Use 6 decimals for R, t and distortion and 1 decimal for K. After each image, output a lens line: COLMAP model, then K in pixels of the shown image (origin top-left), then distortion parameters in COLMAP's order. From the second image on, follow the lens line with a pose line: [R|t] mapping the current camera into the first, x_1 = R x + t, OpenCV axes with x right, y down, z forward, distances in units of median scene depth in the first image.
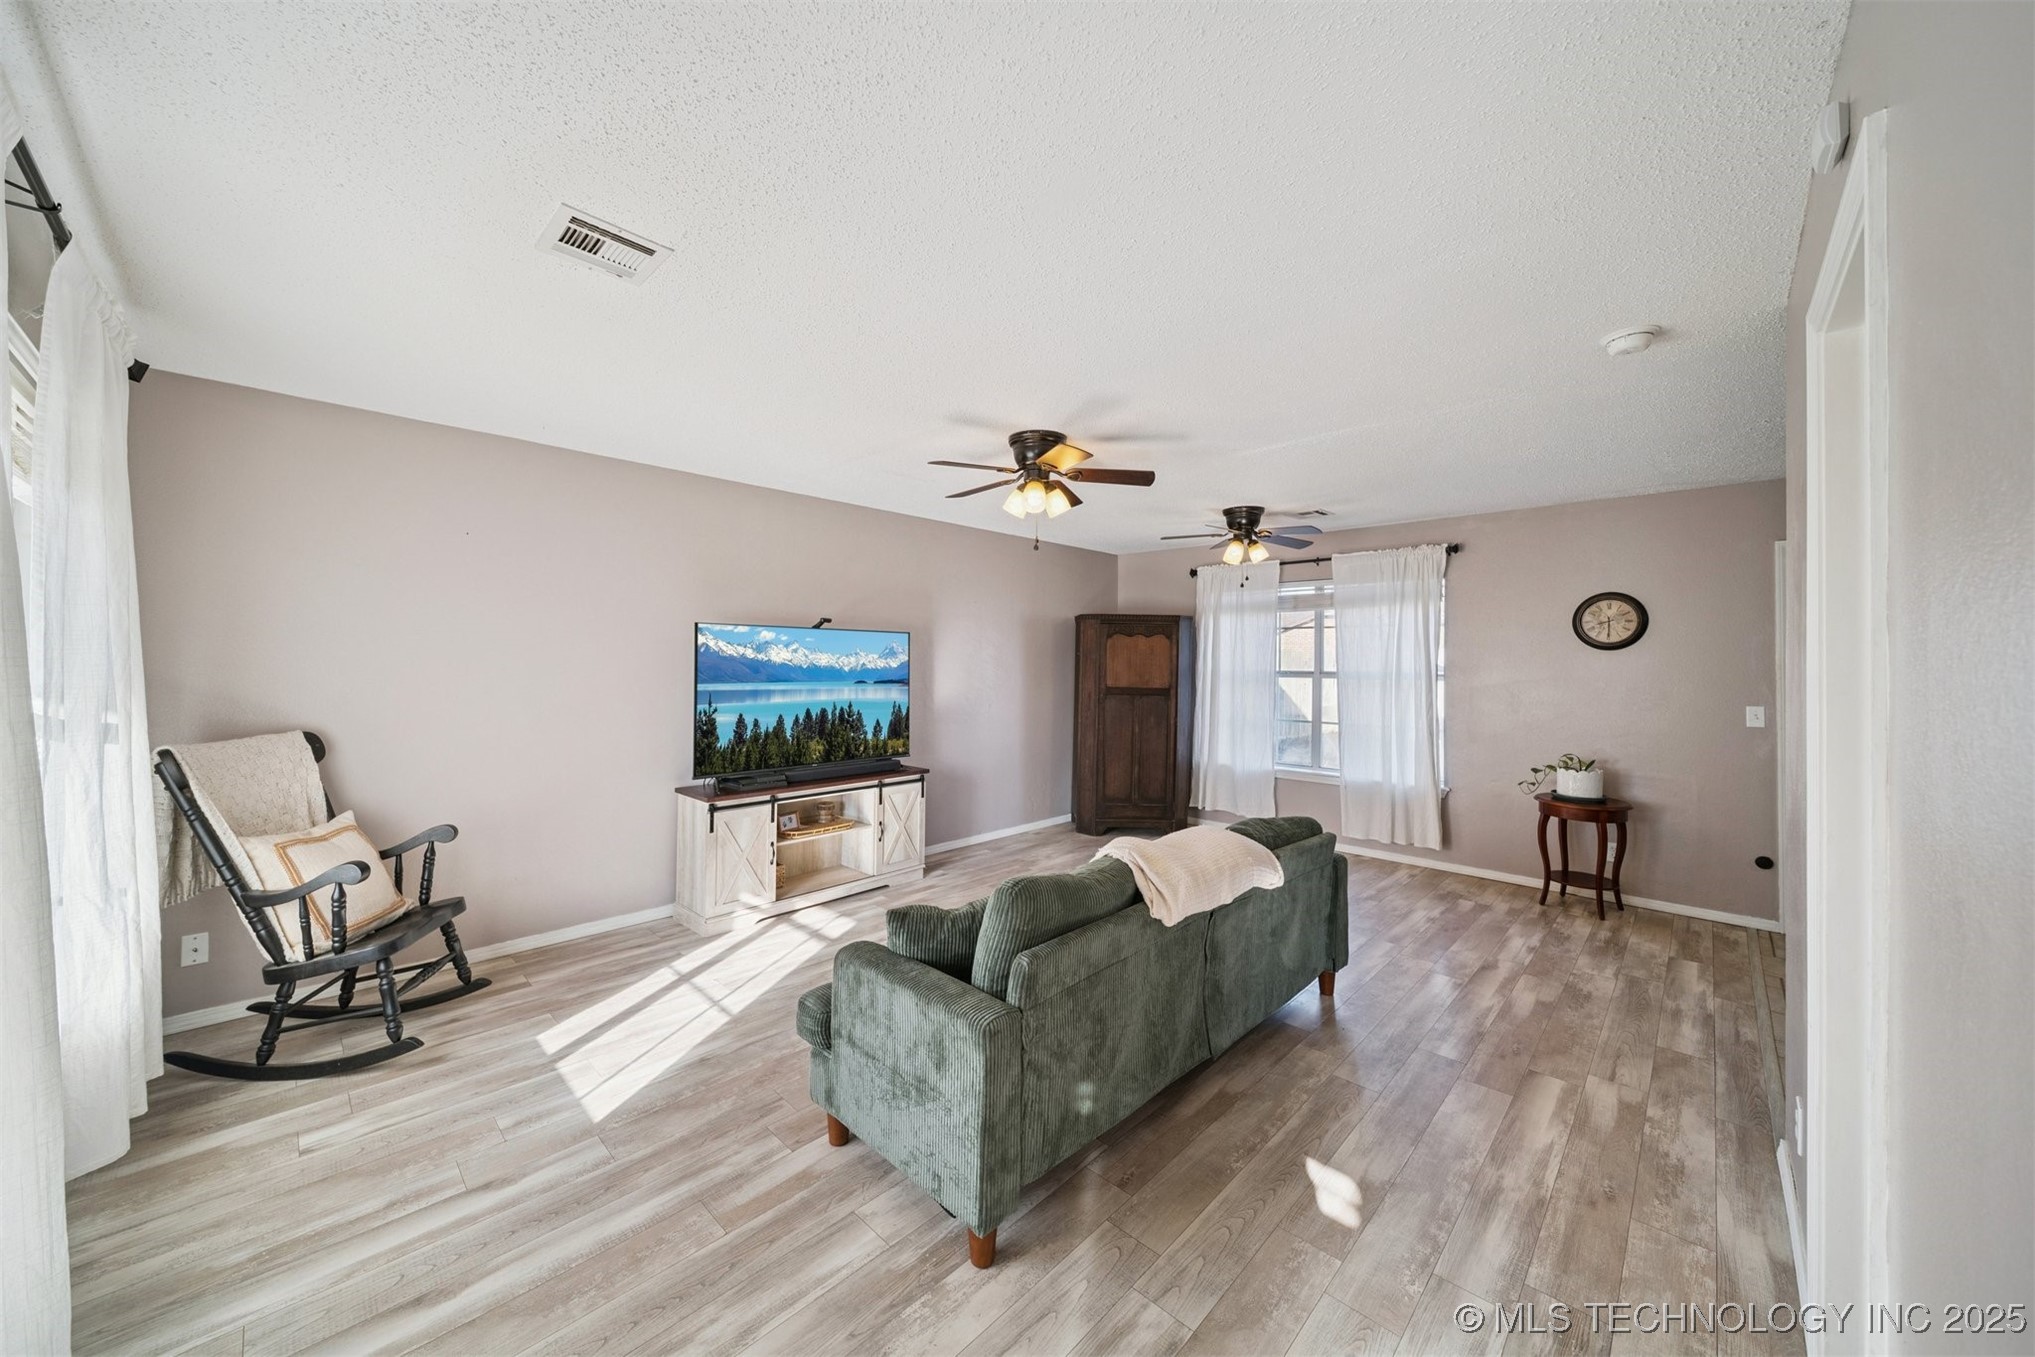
lens RADIAL K [[692.3, 0, 1024.7], [0, 692.3, 595.8], [0, 0, 1]] dist [-0.000294, -0.000094]
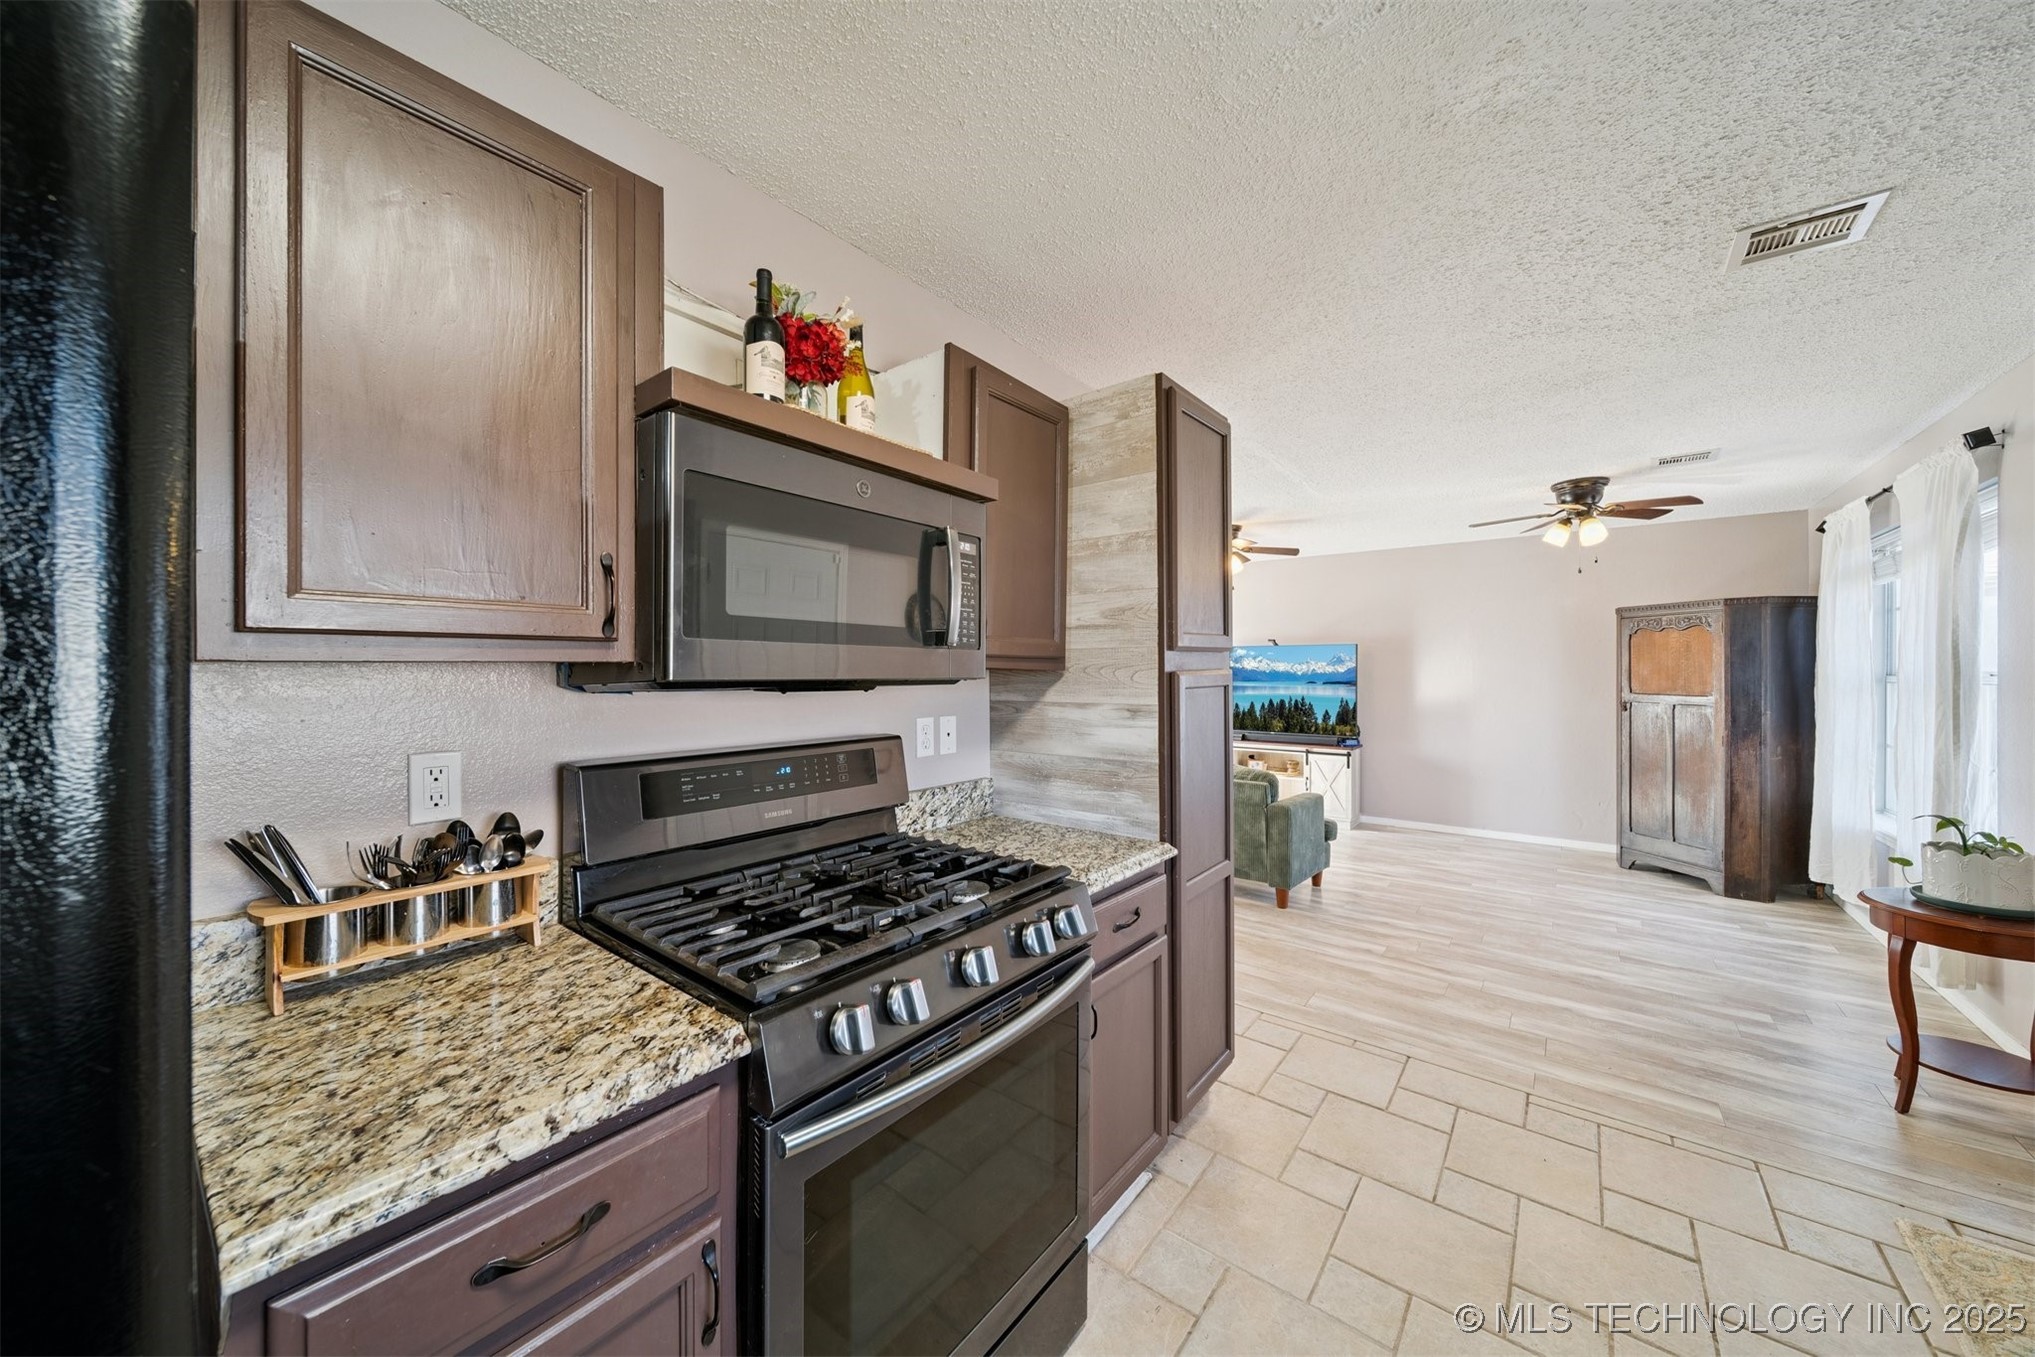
lens RADIAL K [[711.4, 0, 1008.7], [0, 711.4, 669.7], [0, 0, 1]] dist [0.000327, -0.001663]
pose [[0.086165, -0.019308, -0.996094, 1.293301], [0.098986, 0.995031, -0.010725, 0.058680], [0.991351, -0.097675, 0.087648, 0.289469]]
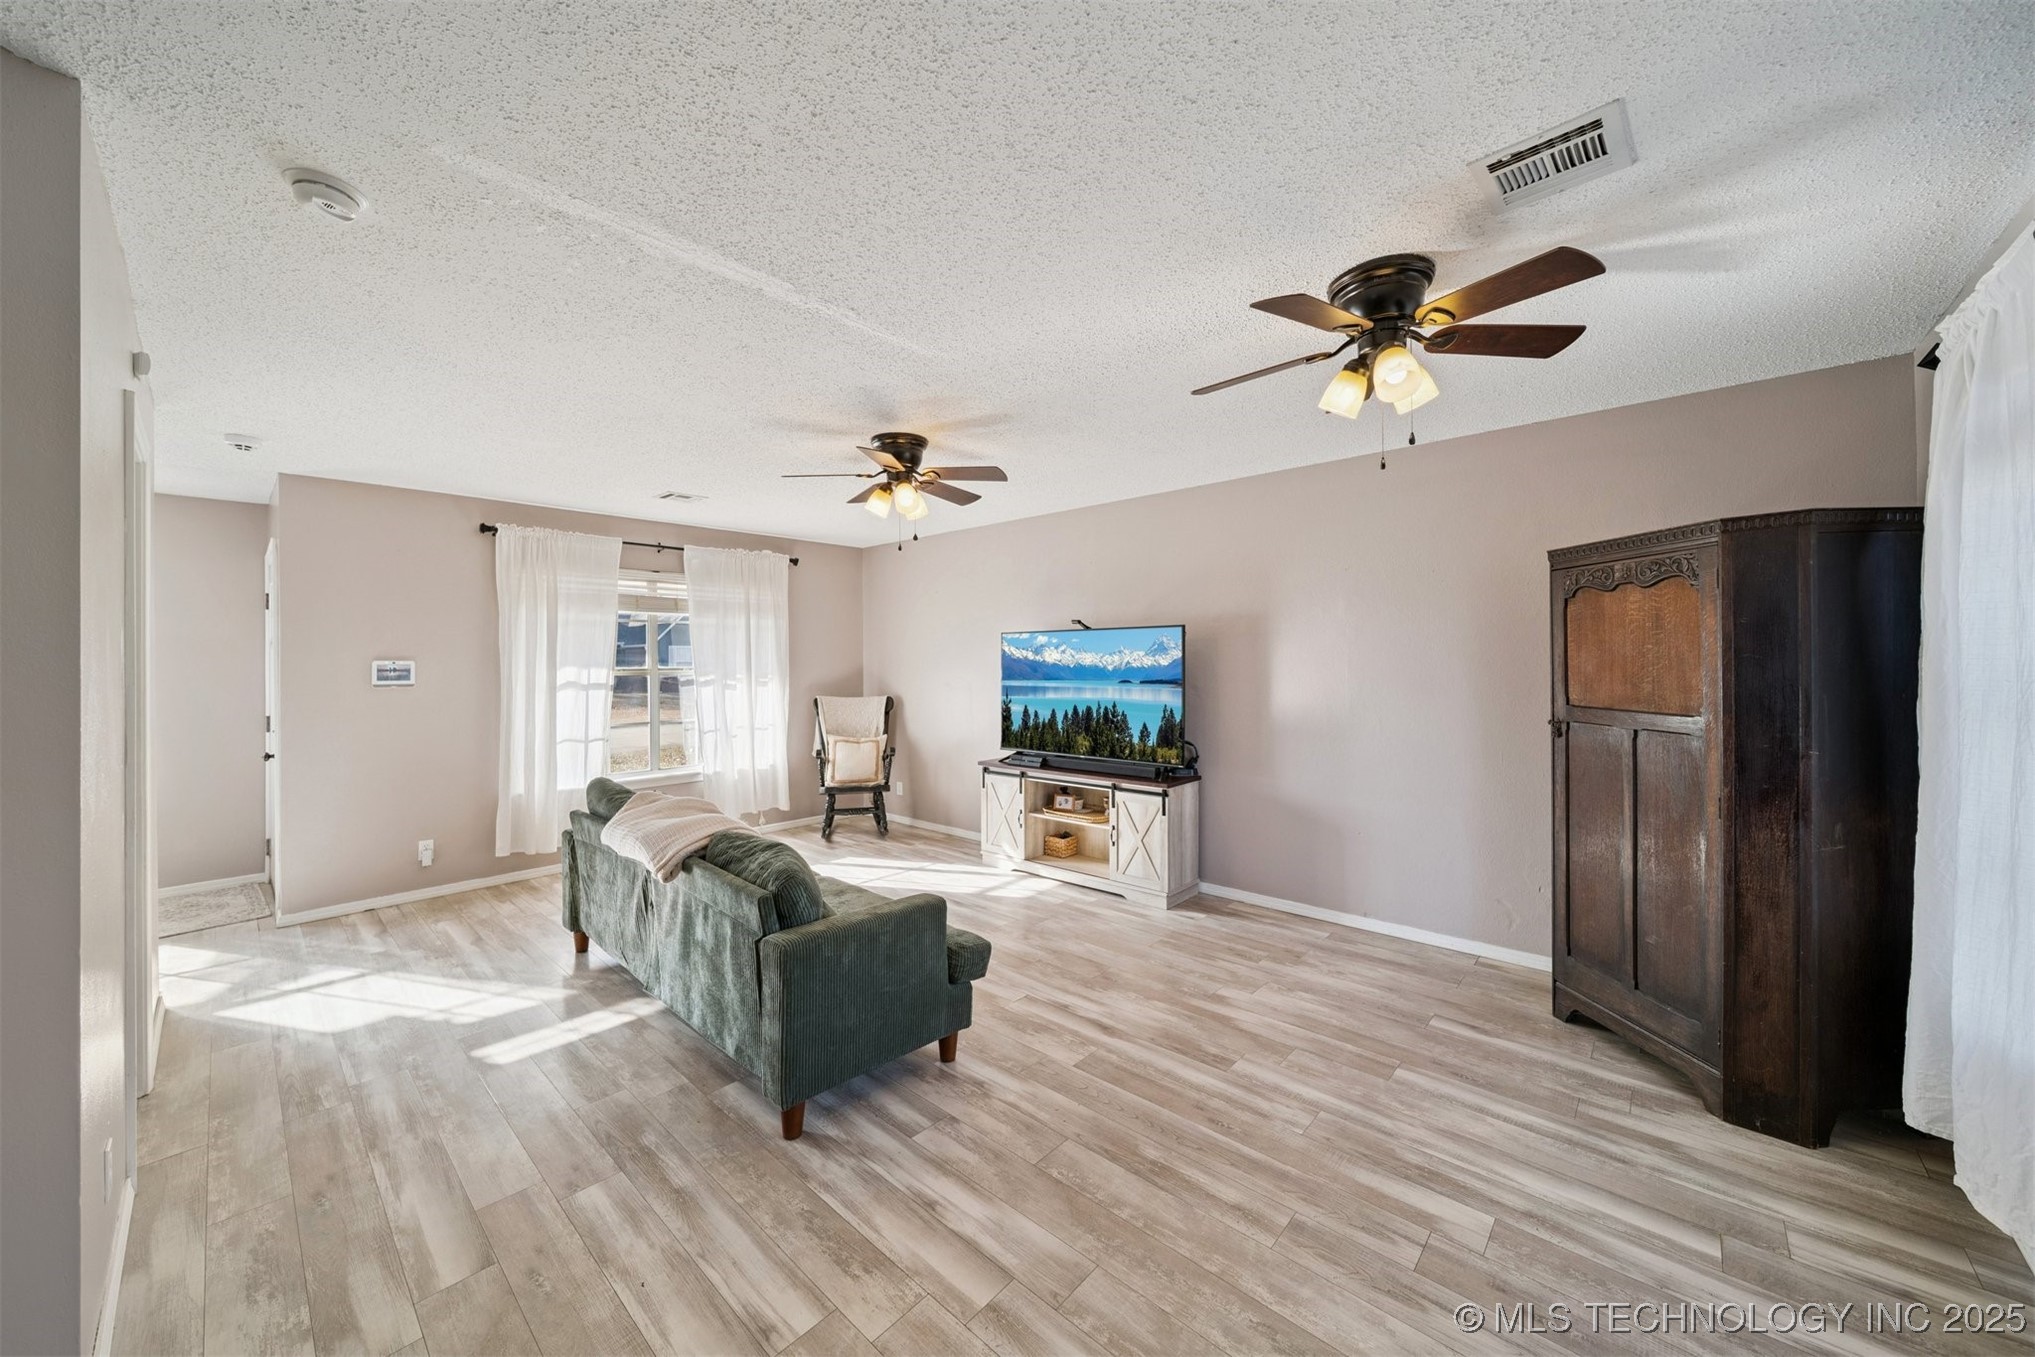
lens RADIAL K [[743.6, 0, 999.9], [0, 743.6, 661.6], [0, 0, 1]] dist [-0.002314, -0.000086]
pose [[0.015561, -0.014586, -0.999773, 0.863687], [0.106195, 0.994262, -0.012852, 0.102509], [0.994224, -0.105971, 0.017021, 0.908611]]
